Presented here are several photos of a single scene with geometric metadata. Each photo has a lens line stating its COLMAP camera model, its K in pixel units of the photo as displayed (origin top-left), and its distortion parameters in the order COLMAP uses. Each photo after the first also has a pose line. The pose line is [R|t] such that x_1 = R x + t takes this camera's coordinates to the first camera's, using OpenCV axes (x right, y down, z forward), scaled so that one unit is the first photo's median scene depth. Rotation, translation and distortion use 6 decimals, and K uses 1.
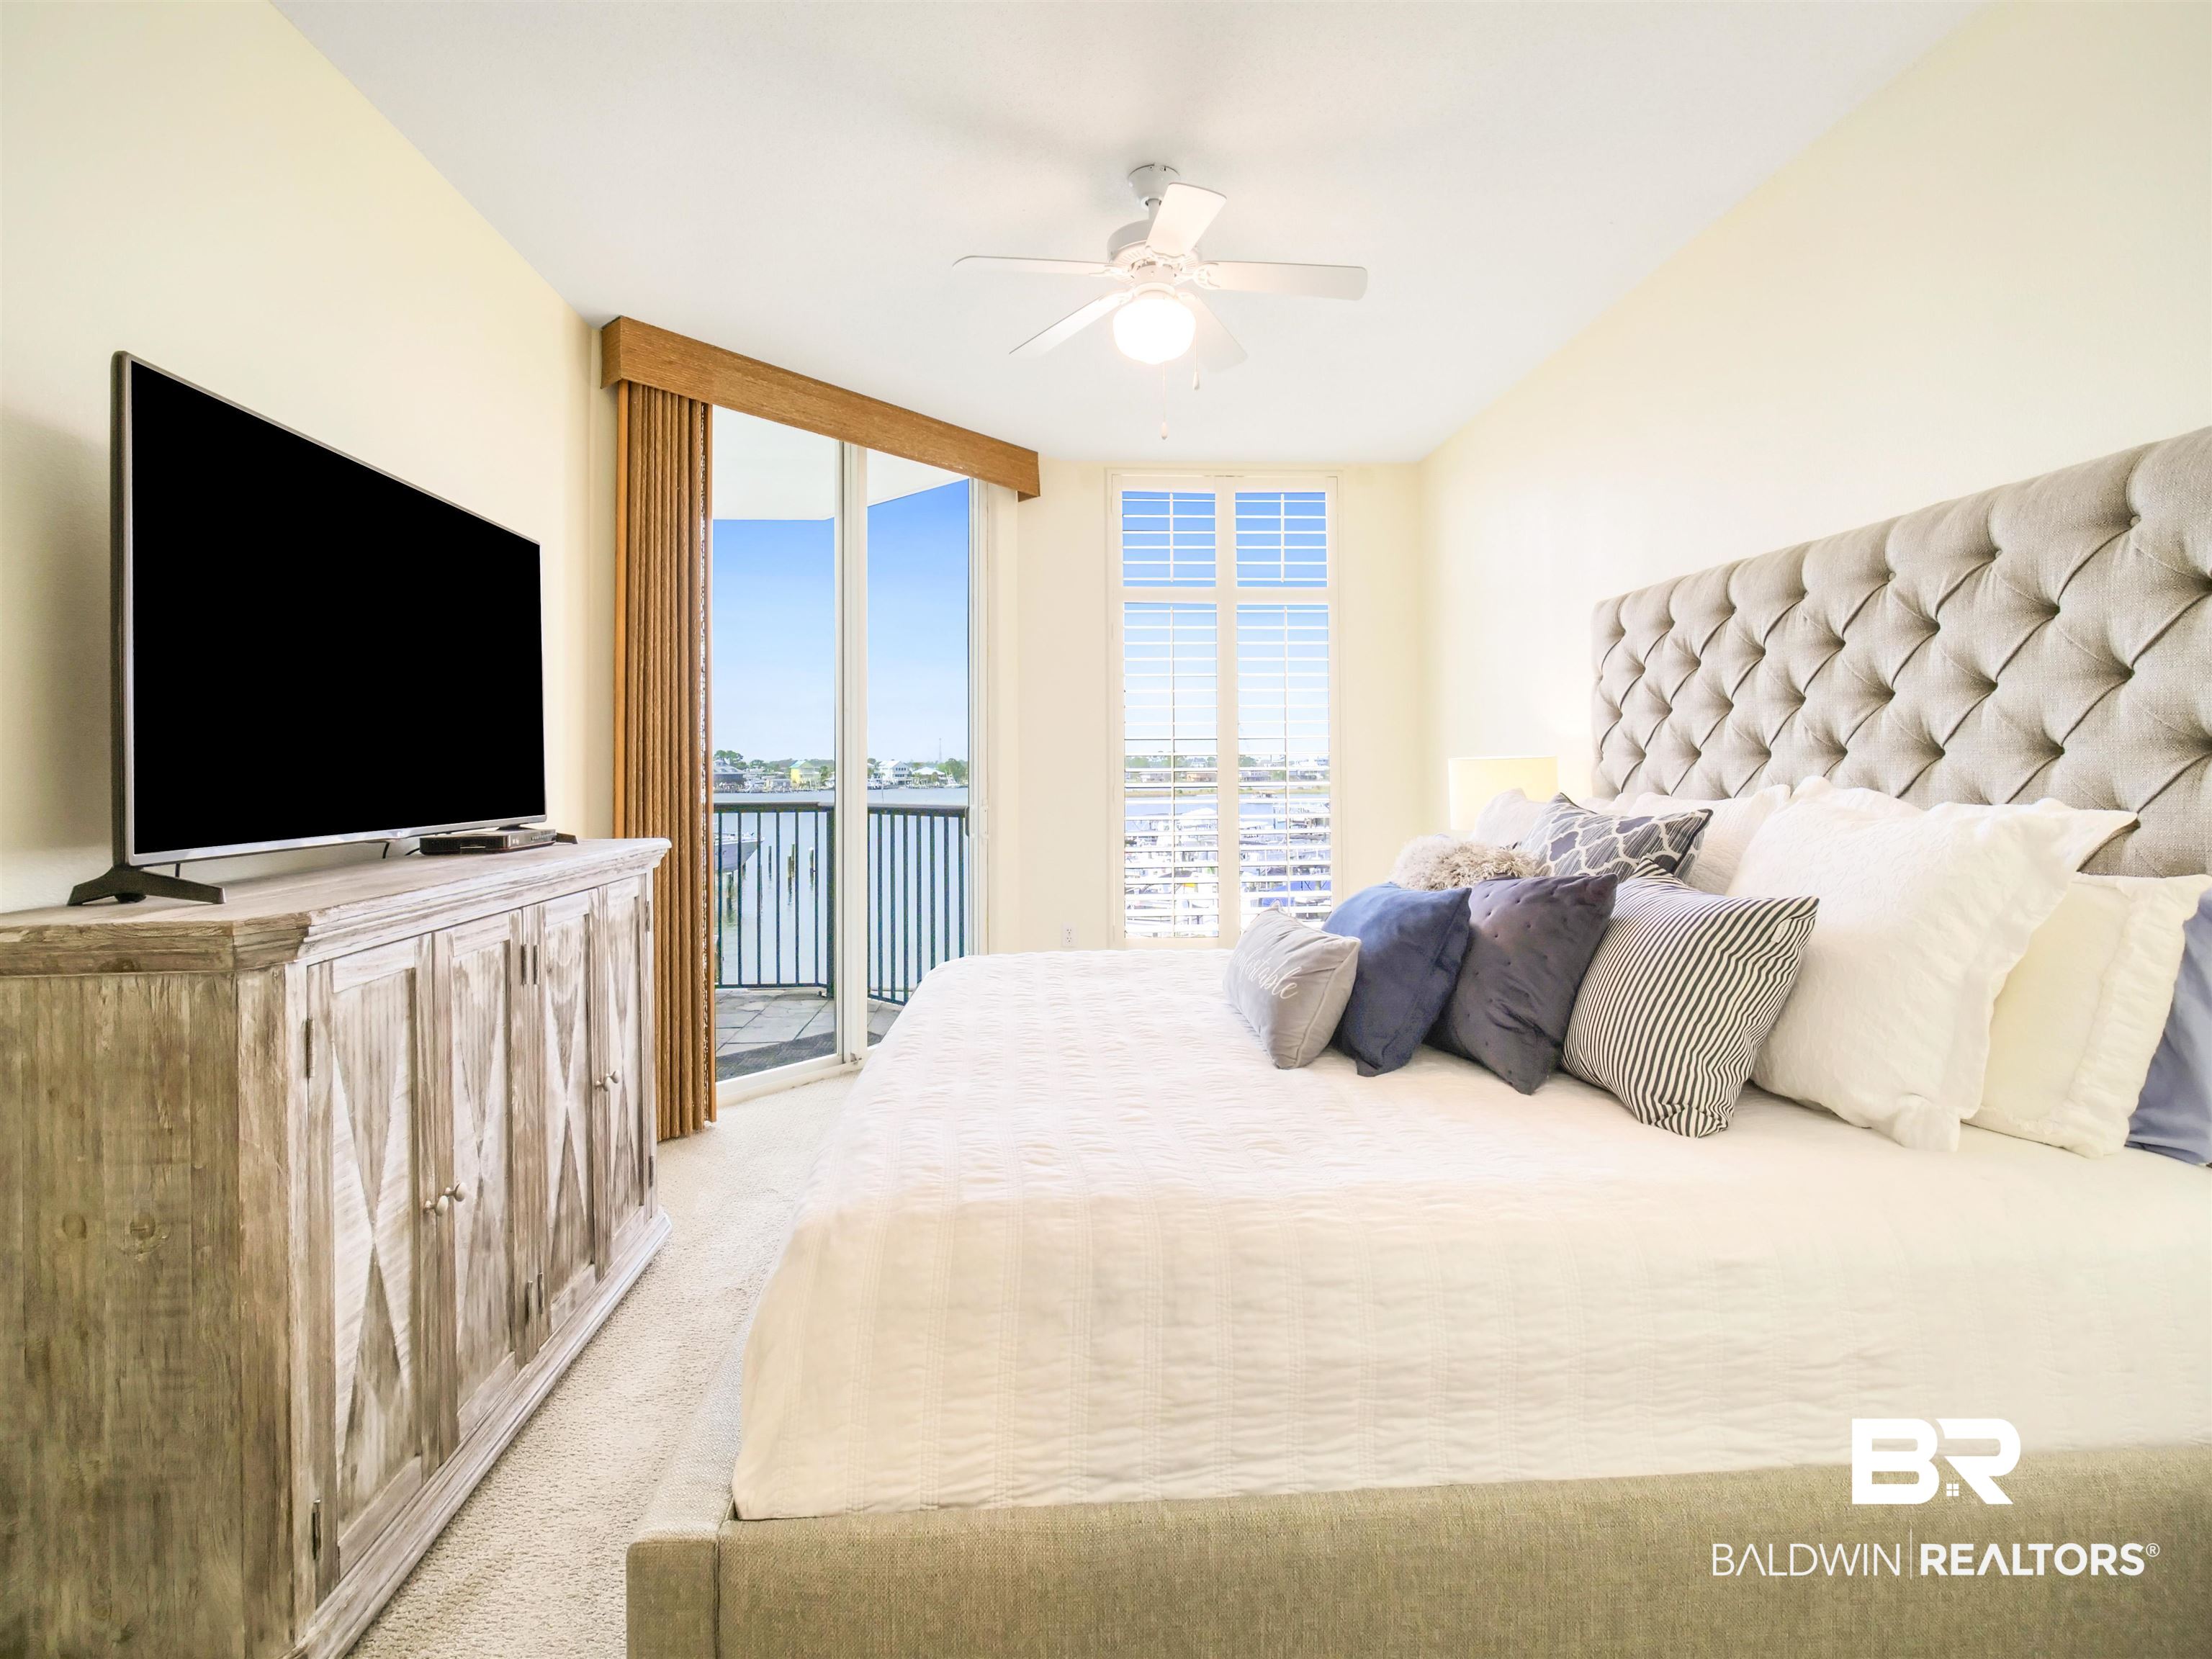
lens RADIAL K [[1052.1, 0, 1060.1], [0, 1052.1, 753.9], [0, 0, 1]] dist [-0.011971, -0.000754]
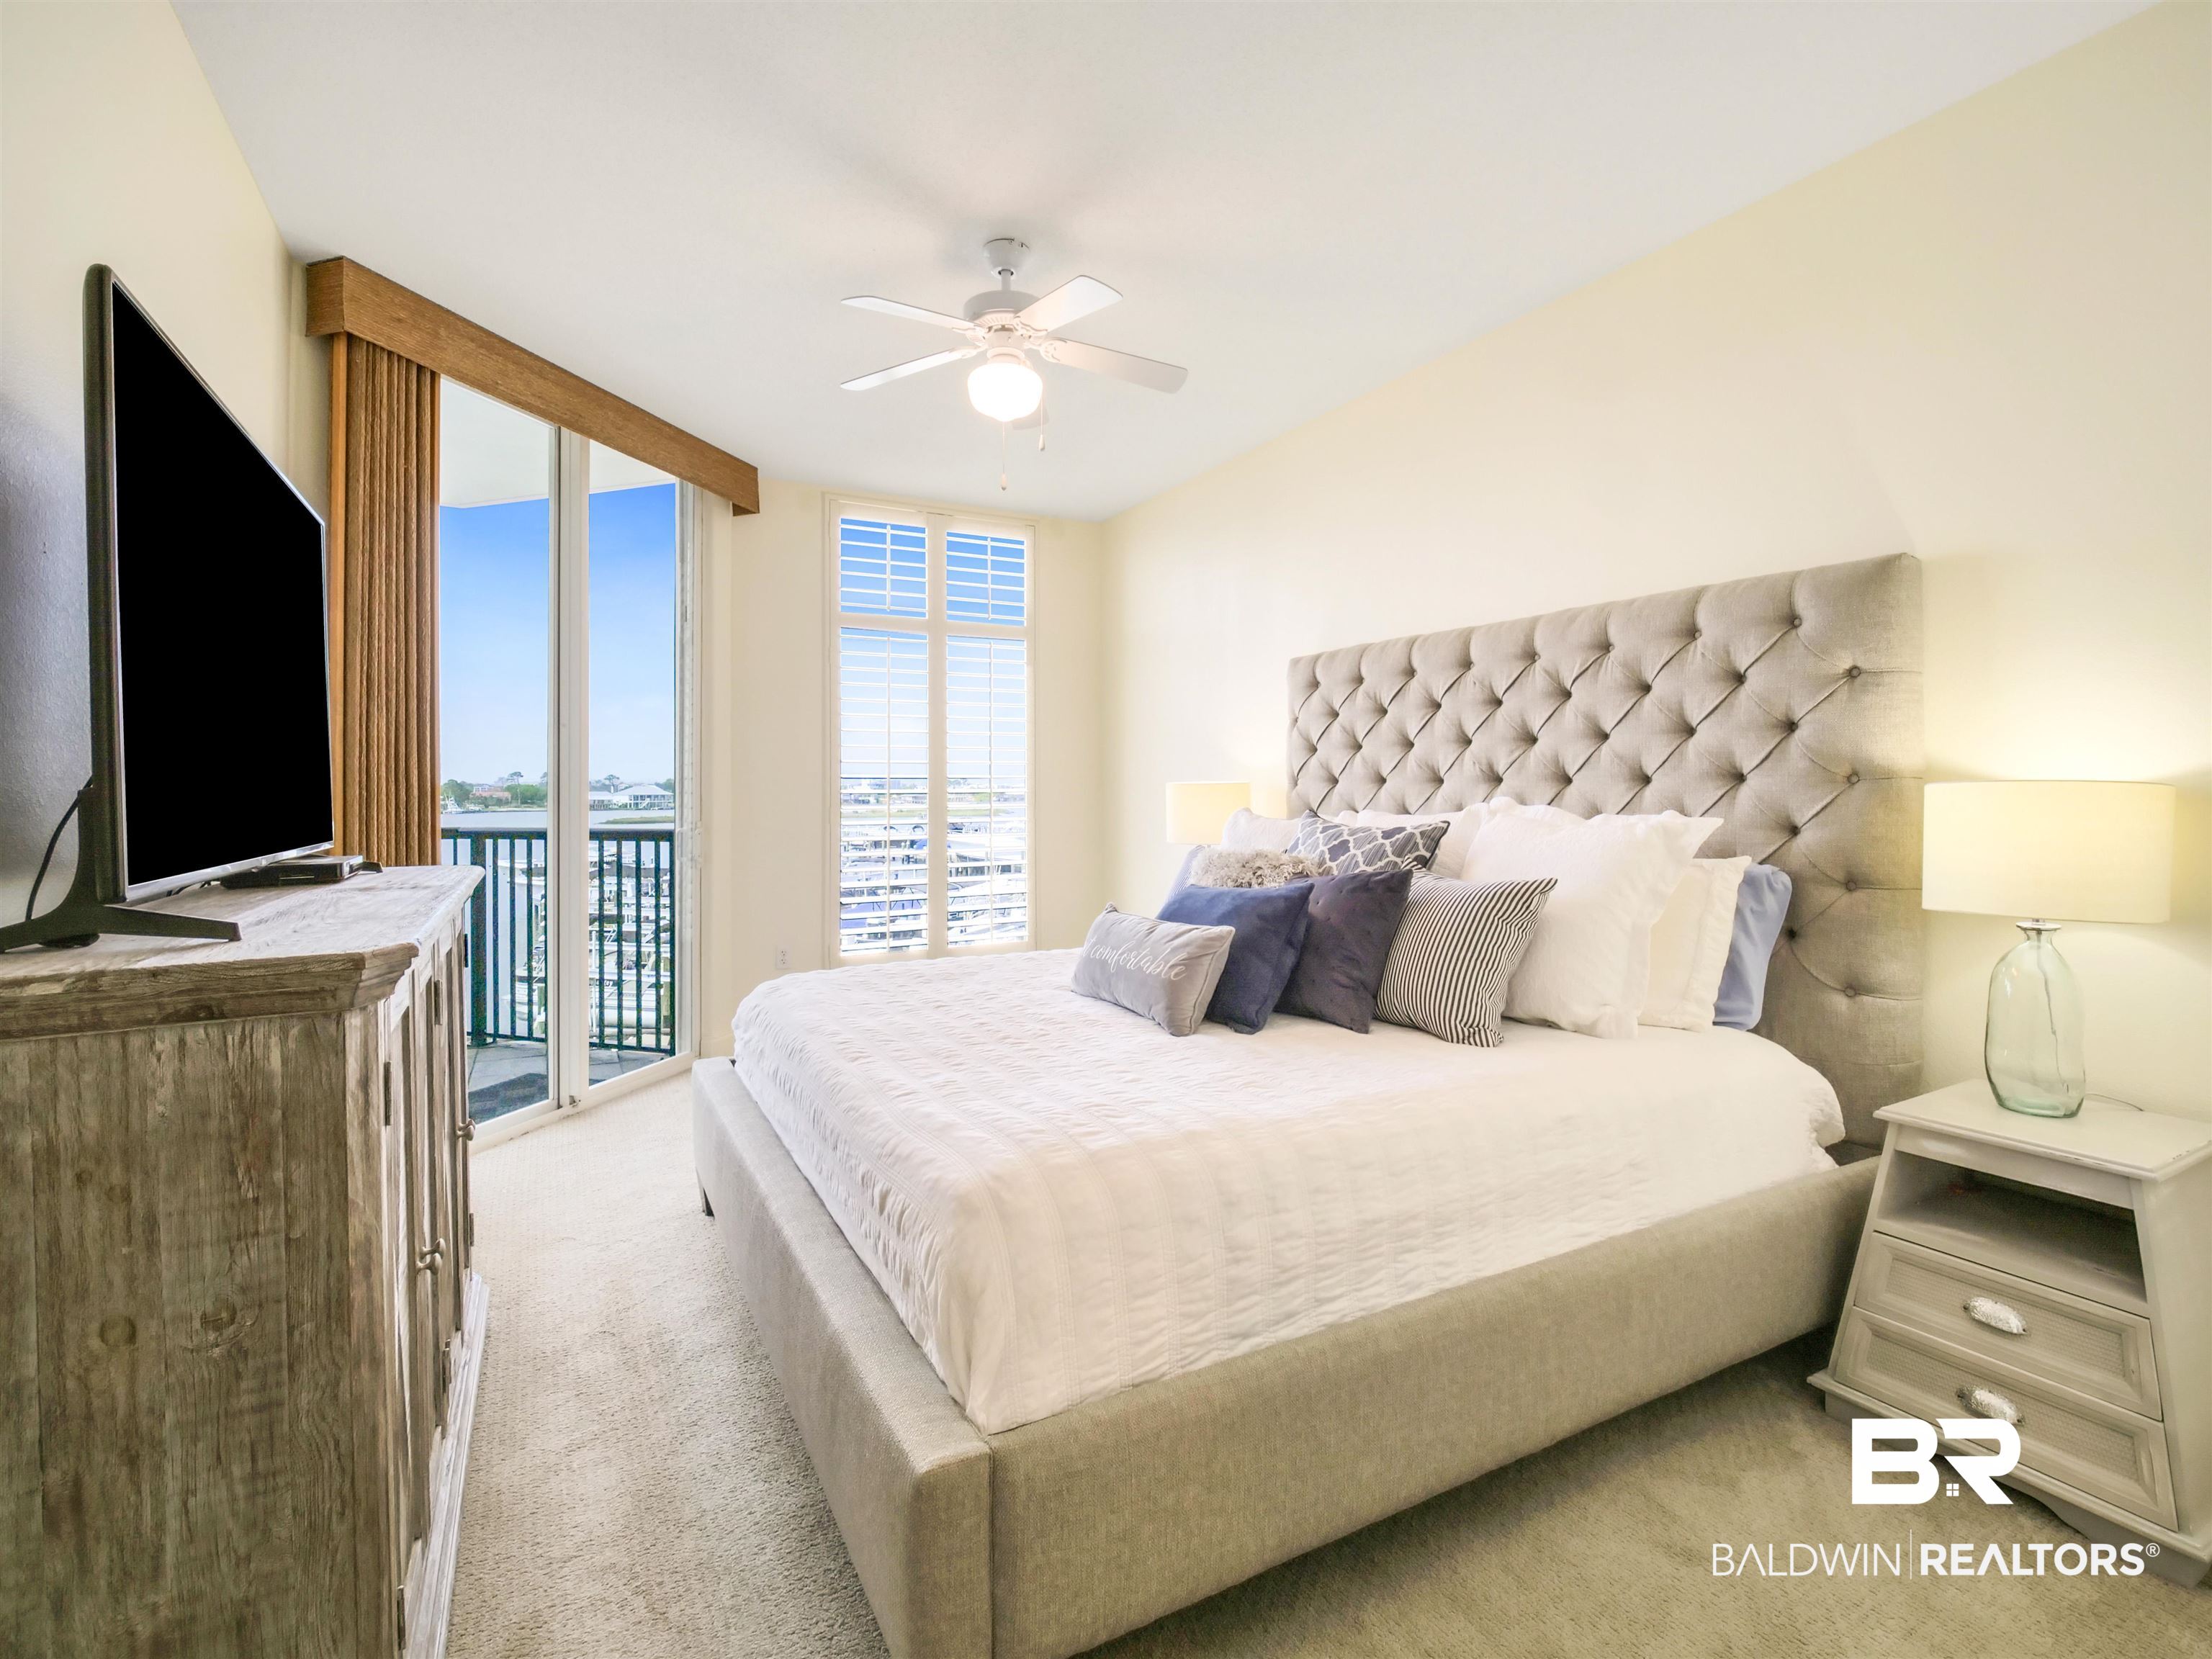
lens RADIAL K [[1026.7, 0, 1103.7], [0, 1026.7, 803.1], [0, 0, 1]] dist [-0.009871, -0.000833]
pose [[0.908354, -0.000461, 0.418202, -0.488110], [-0.009423, 0.999723, 0.021571, 0.006910], [-0.418096, -0.023535, 0.908098, -0.045668]]
